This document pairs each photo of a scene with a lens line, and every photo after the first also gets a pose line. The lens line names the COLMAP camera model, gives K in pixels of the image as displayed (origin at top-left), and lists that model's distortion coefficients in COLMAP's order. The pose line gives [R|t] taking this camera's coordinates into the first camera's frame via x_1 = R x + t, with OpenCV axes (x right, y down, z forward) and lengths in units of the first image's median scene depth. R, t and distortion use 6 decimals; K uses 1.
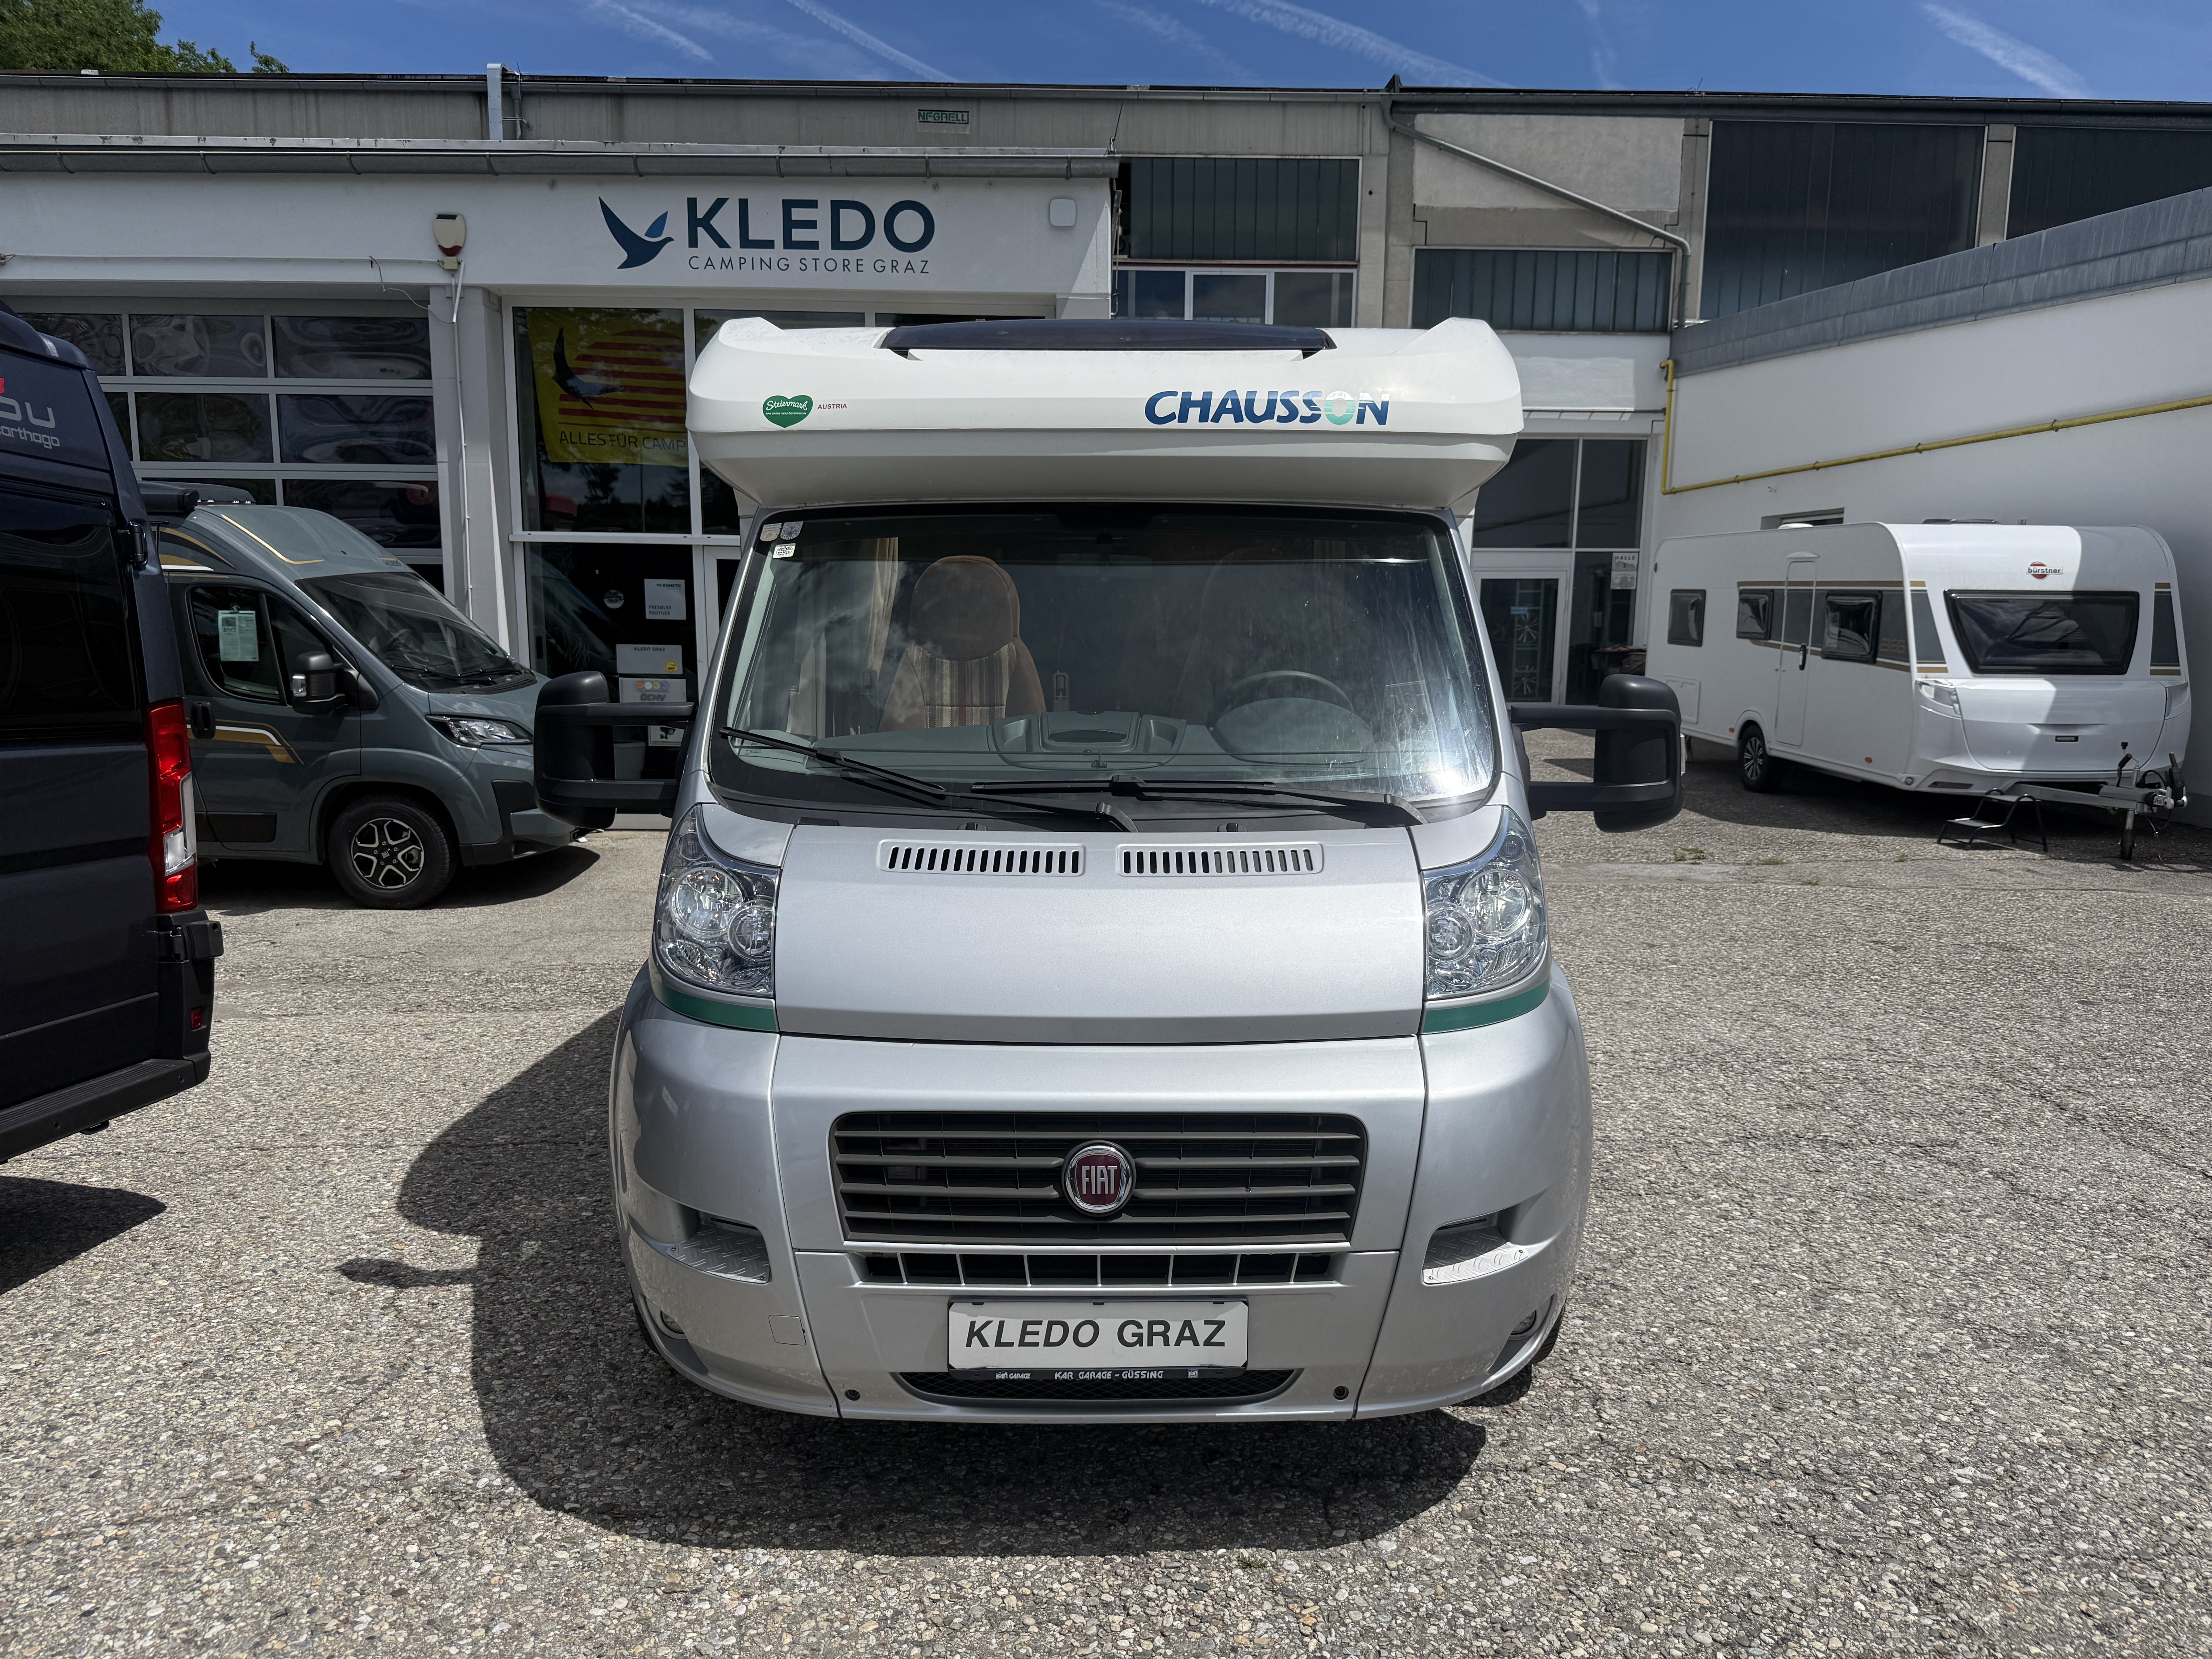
lens RADIAL K [[1503.6, 0, 1101.5], [0, 1503.6, 848.3], [0, 0, 1]] dist [0.010239, -0.022908]
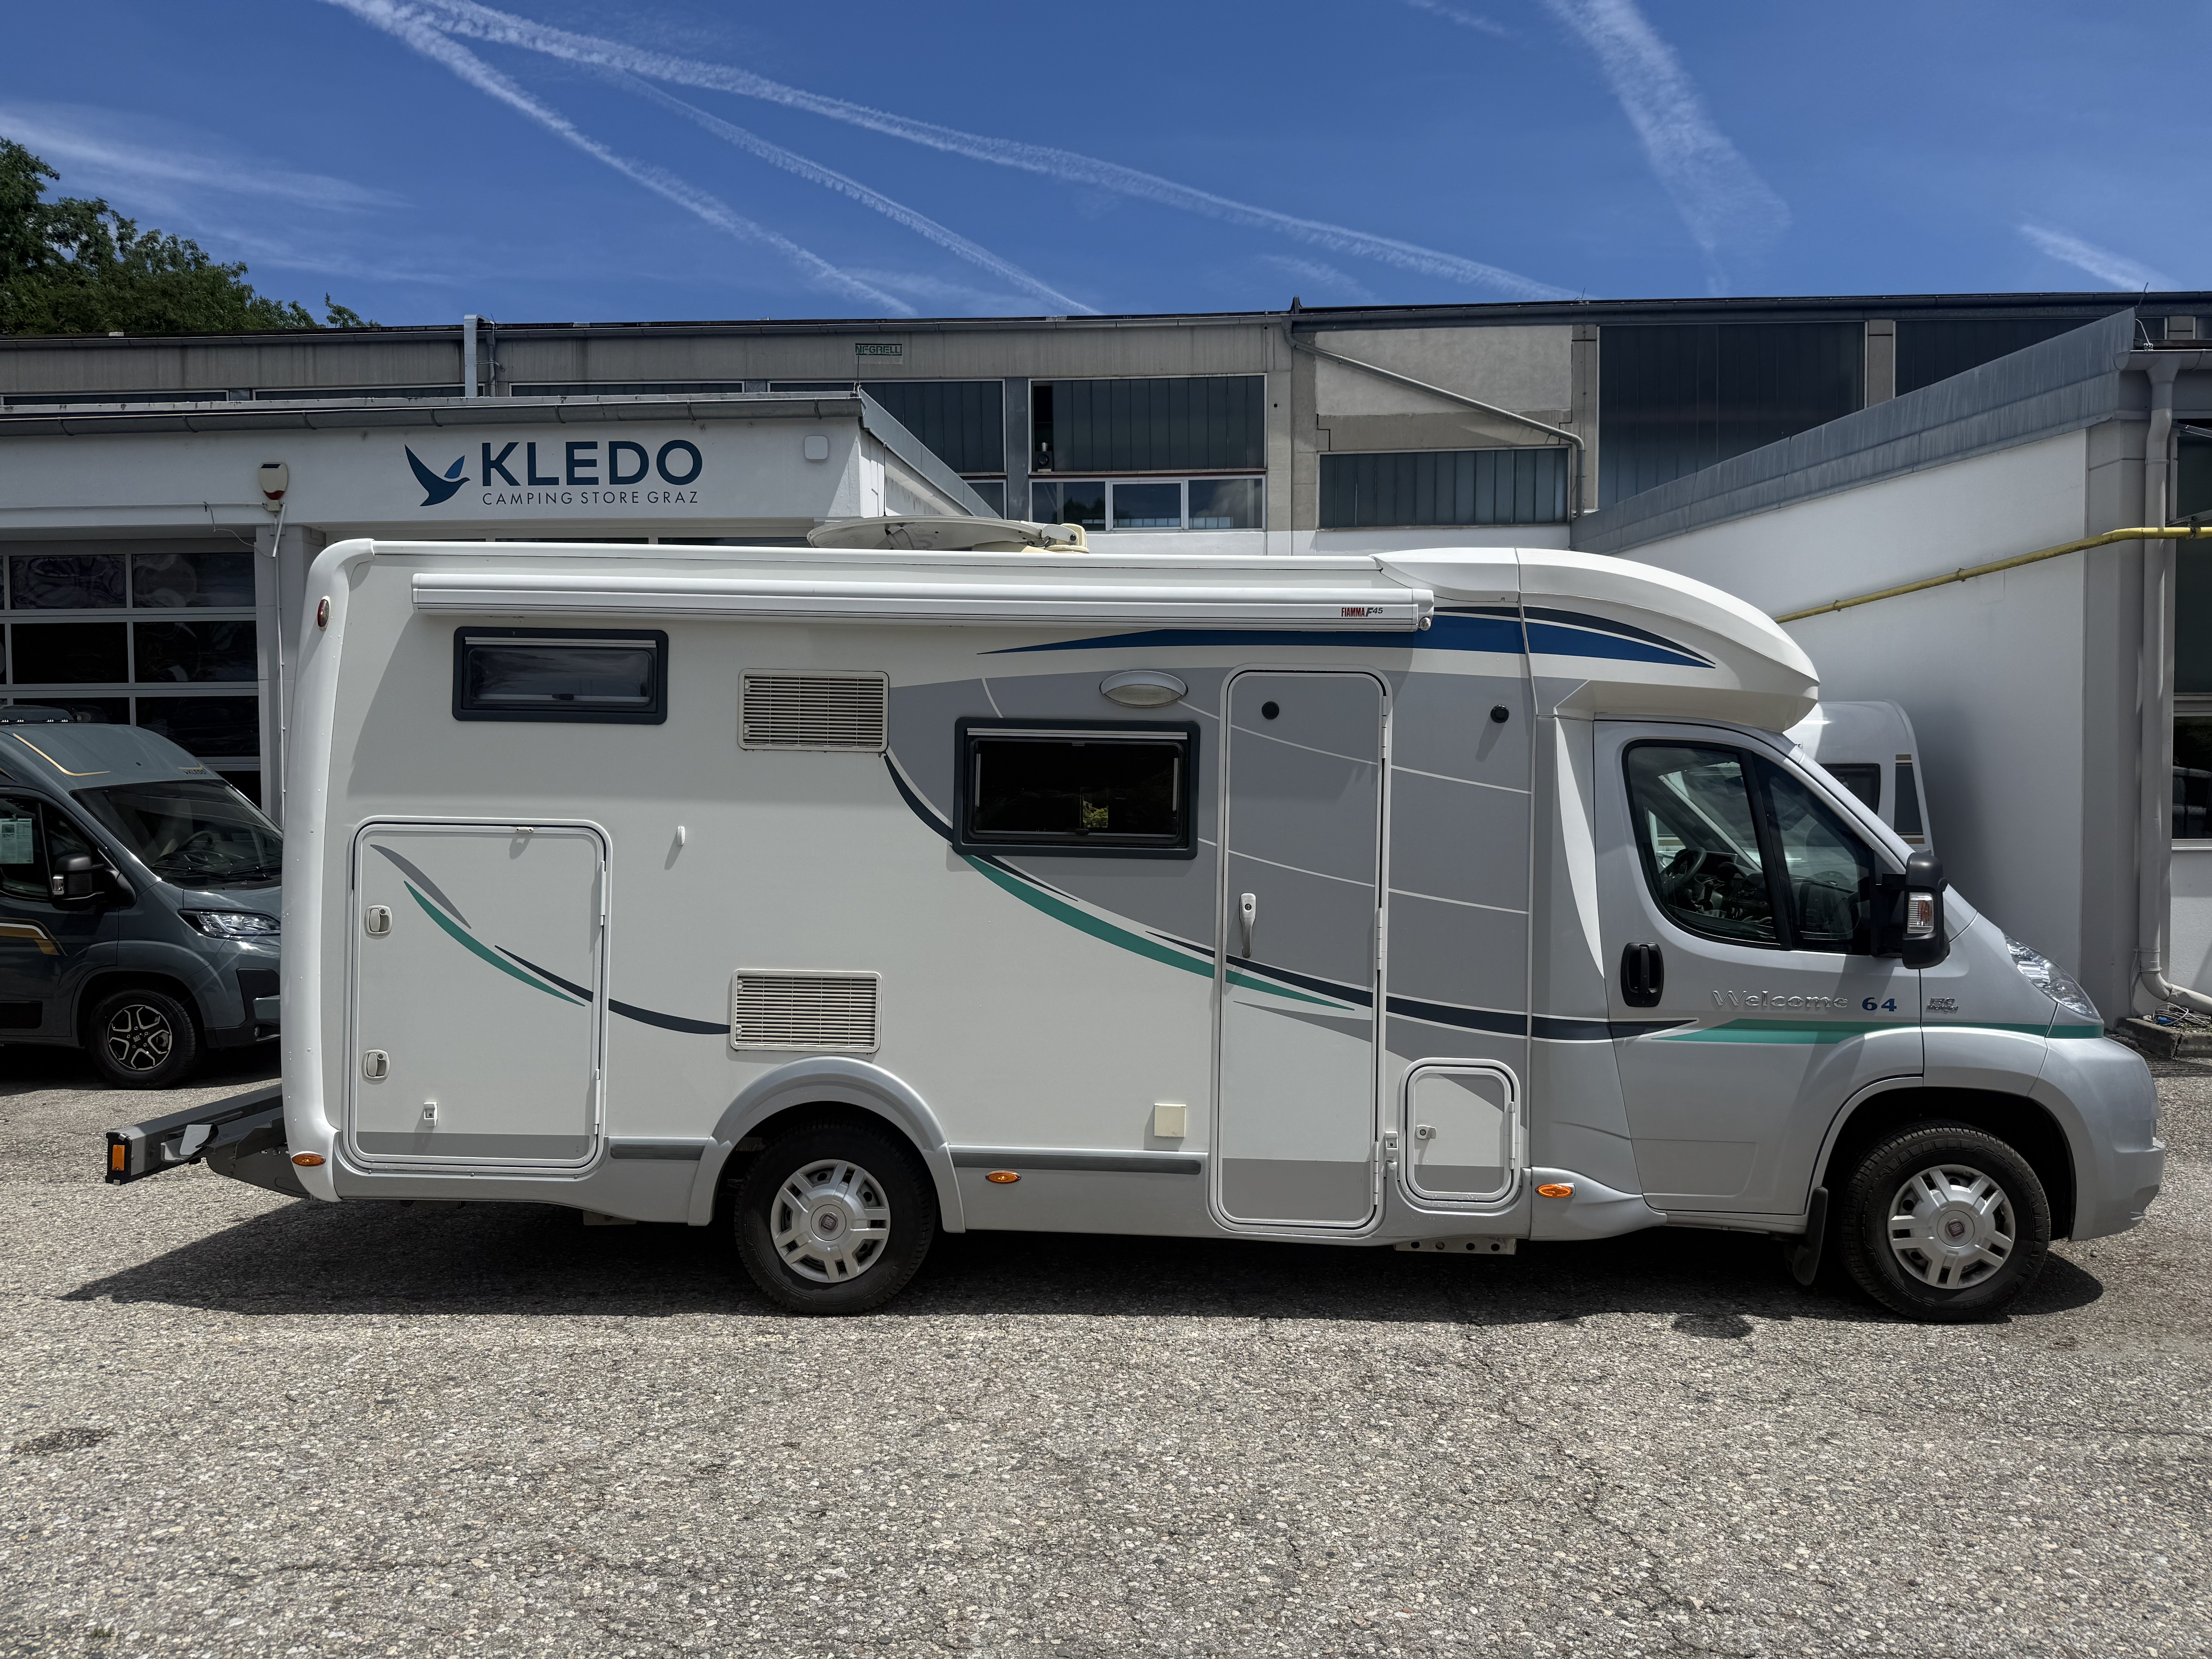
lens RADIAL K [[1503.6, 0, 1110.3], [0, 1503.6, 843.9], [0, 0, 1]] dist [0.010239, -0.022908]
pose [[0.998695, -0.017341, -0.048037, 0.212501], [0.011347, 0.992423, -0.122347, 0.004134], [0.049795, 0.121642, 0.991324, -0.042590]]
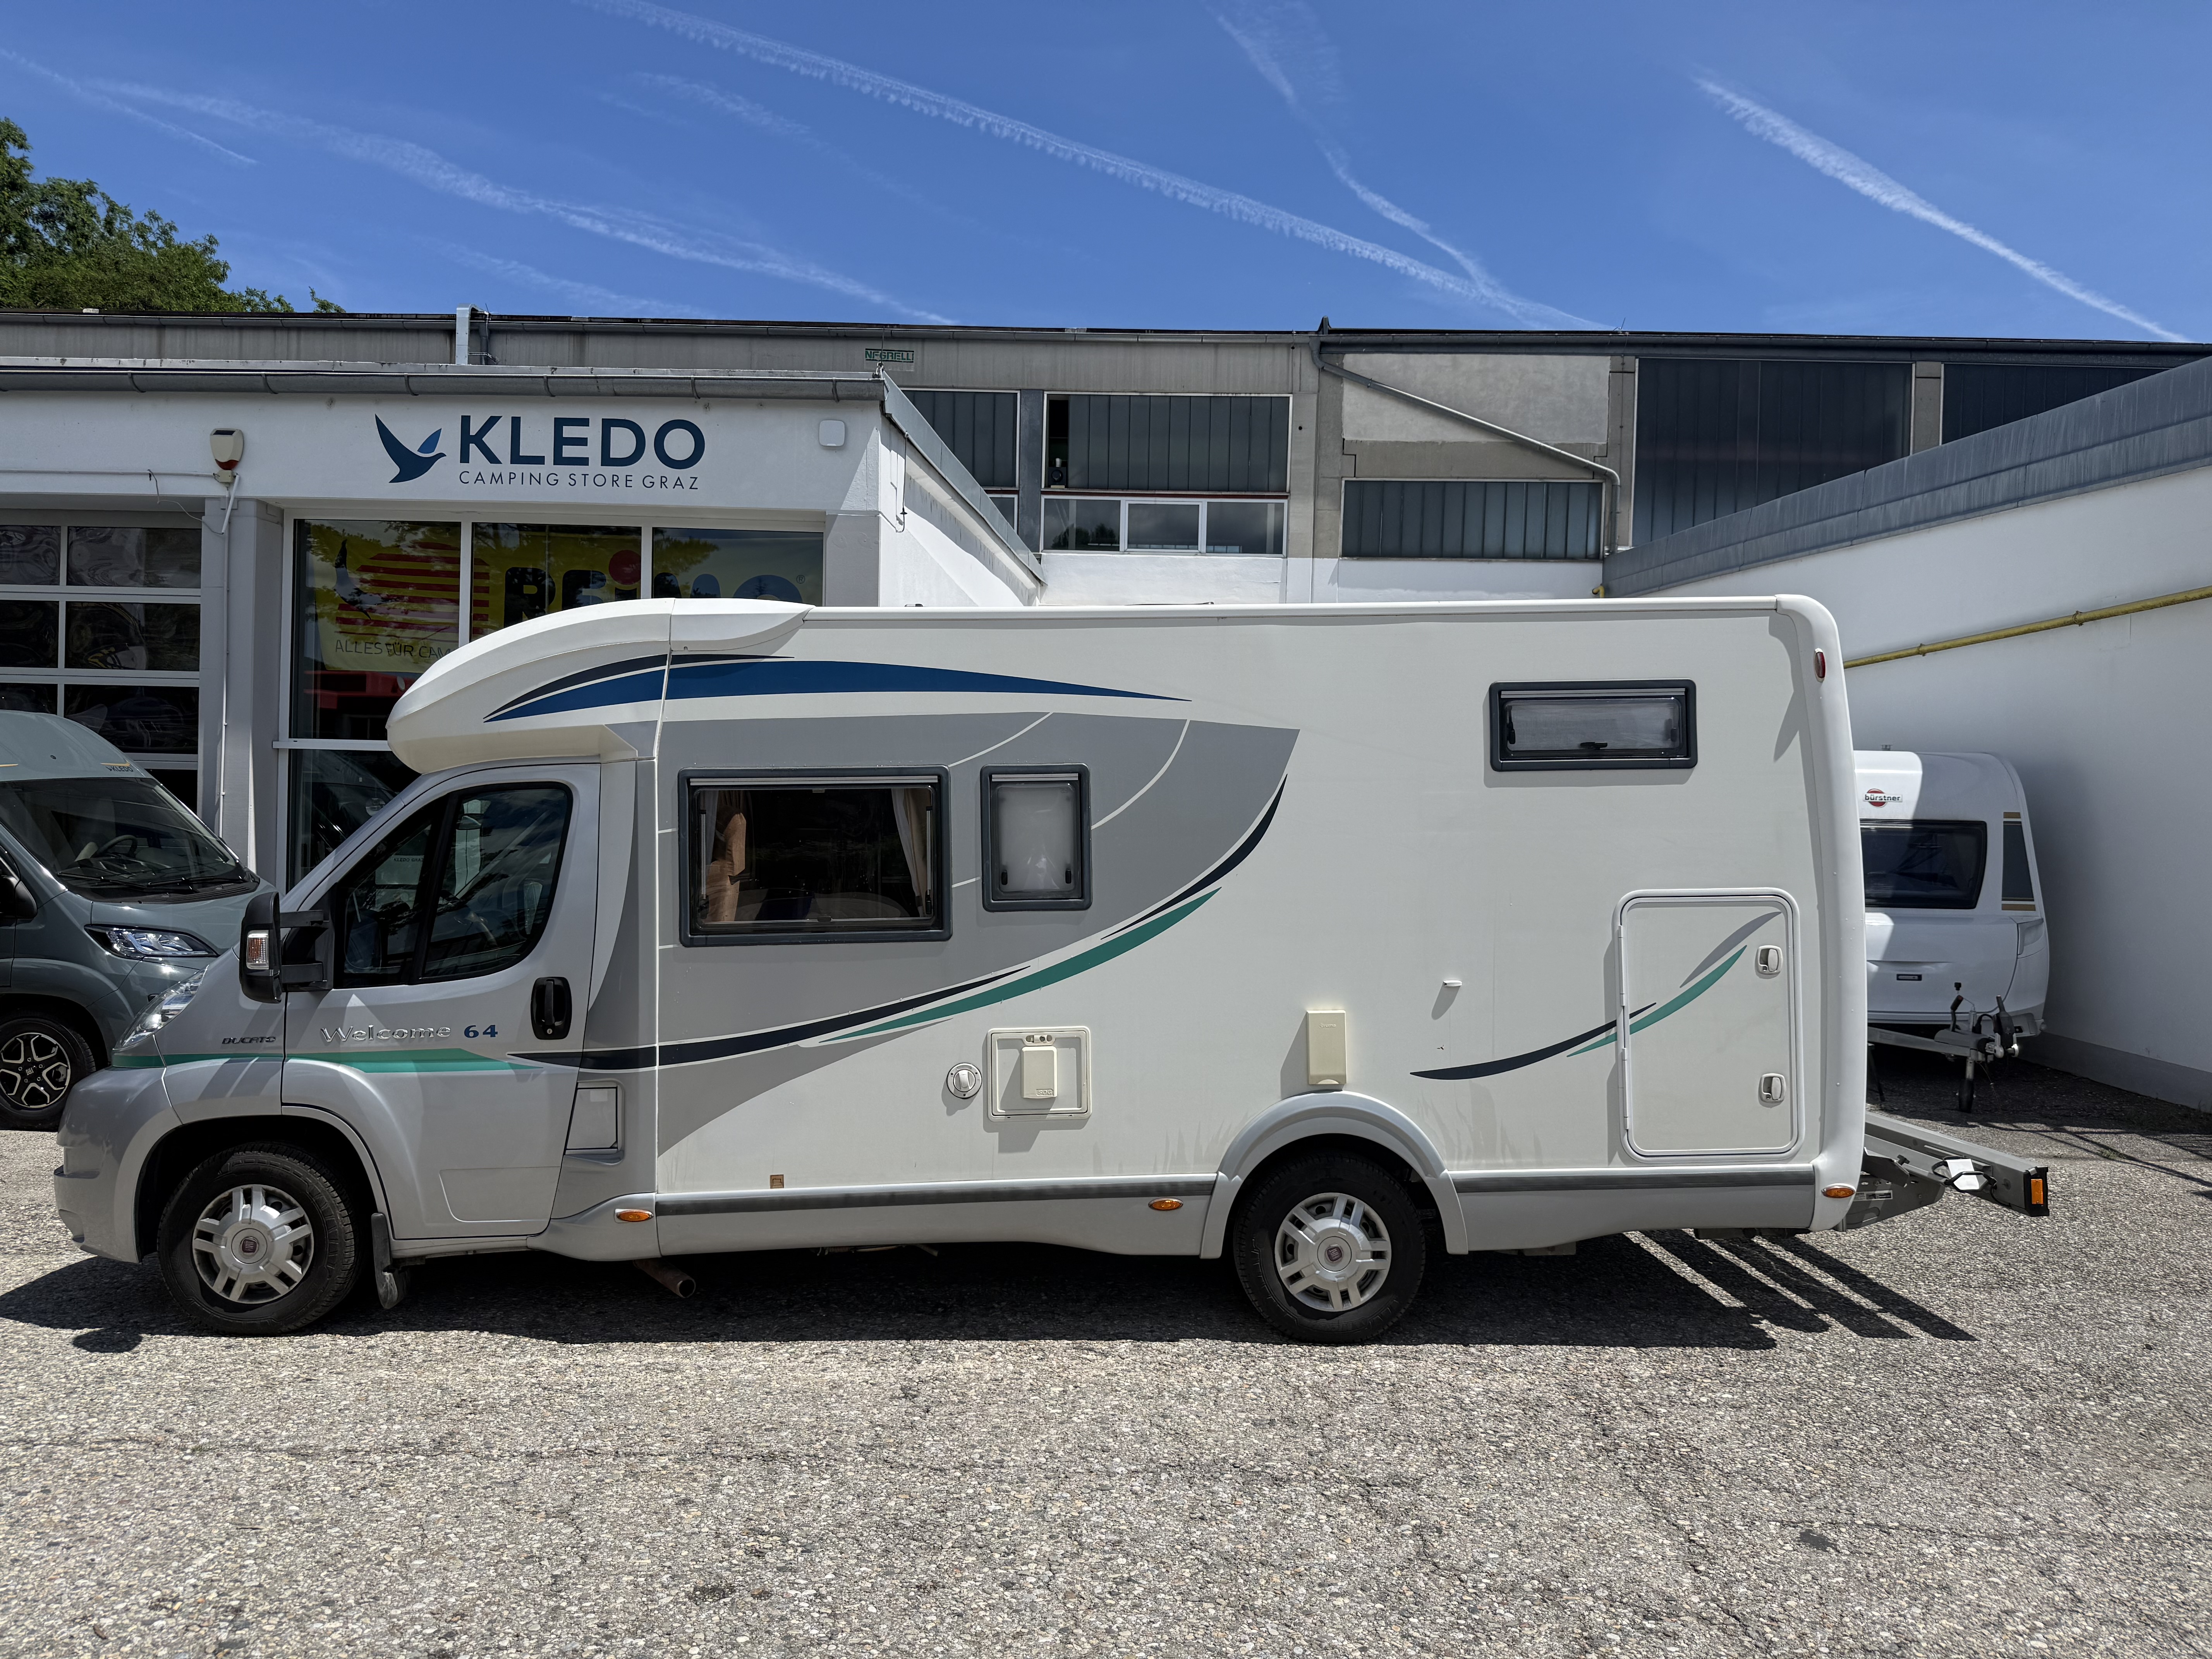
lens RADIAL K [[1503.6, 0, 1110.0], [0, 1503.6, 837.7], [0, 0, 1]] dist [0.010239, -0.022908]
pose [[0.999251, 0.014314, -0.035948, 0.177335], [-0.019453, 0.988954, -0.146939, -0.011795], [0.033447, 0.147528, 0.988492, 0.053452]]
